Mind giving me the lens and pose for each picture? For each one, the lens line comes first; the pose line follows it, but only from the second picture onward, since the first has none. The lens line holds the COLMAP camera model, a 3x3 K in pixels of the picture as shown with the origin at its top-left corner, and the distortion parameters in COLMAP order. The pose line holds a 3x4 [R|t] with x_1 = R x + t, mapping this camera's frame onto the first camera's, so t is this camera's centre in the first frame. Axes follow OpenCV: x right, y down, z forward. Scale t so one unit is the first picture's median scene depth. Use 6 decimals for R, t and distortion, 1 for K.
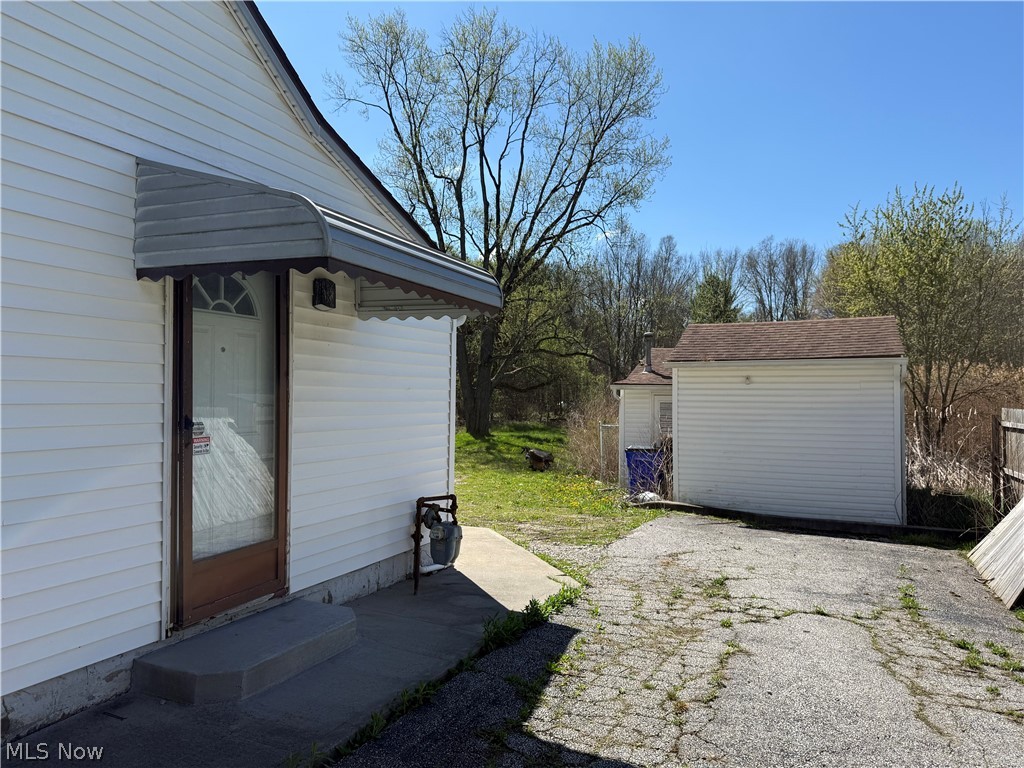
lens RADIAL K [[713.0, 0, 505.2], [0, 713.0, 385.2], [0, 0, 1]] dist [0.074397, -0.096898]
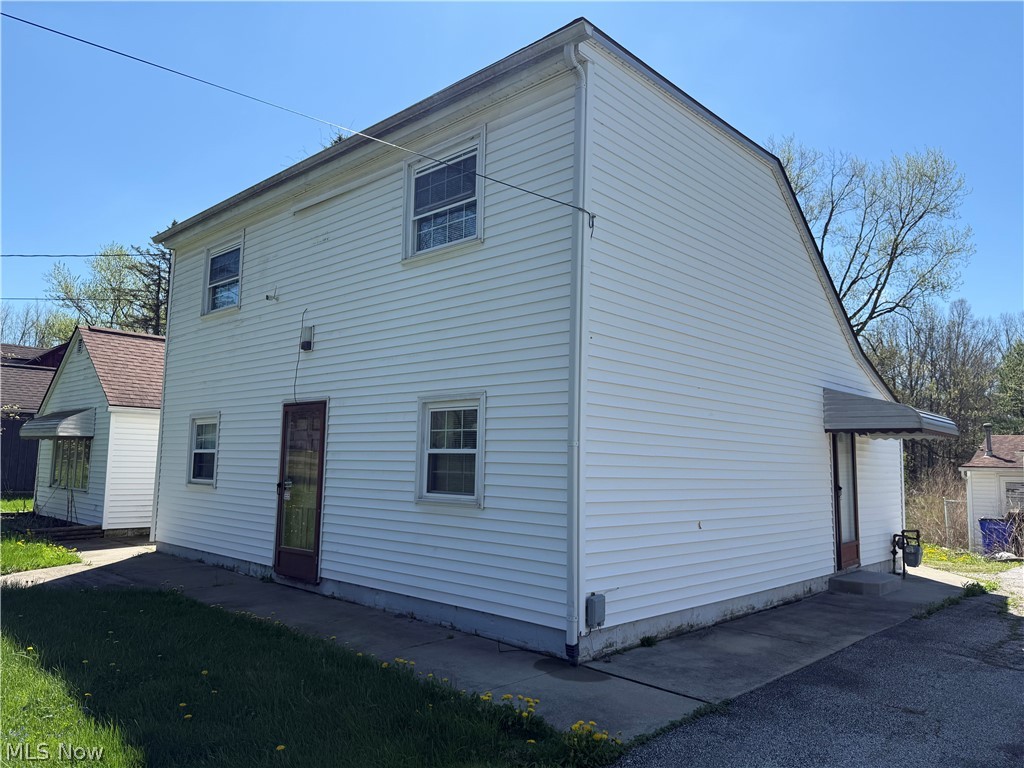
lens RADIAL K [[721.0, 0, 512.0], [0, 721.0, 384.0], [0, 0, 1]] dist [-0.000361, -0.000136]
pose [[0.945120, -0.029716, -0.325369, -0.176417], [-0.004475, 0.994585, -0.103833, -0.010868], [0.326693, 0.099591, 0.939869, -0.459126]]
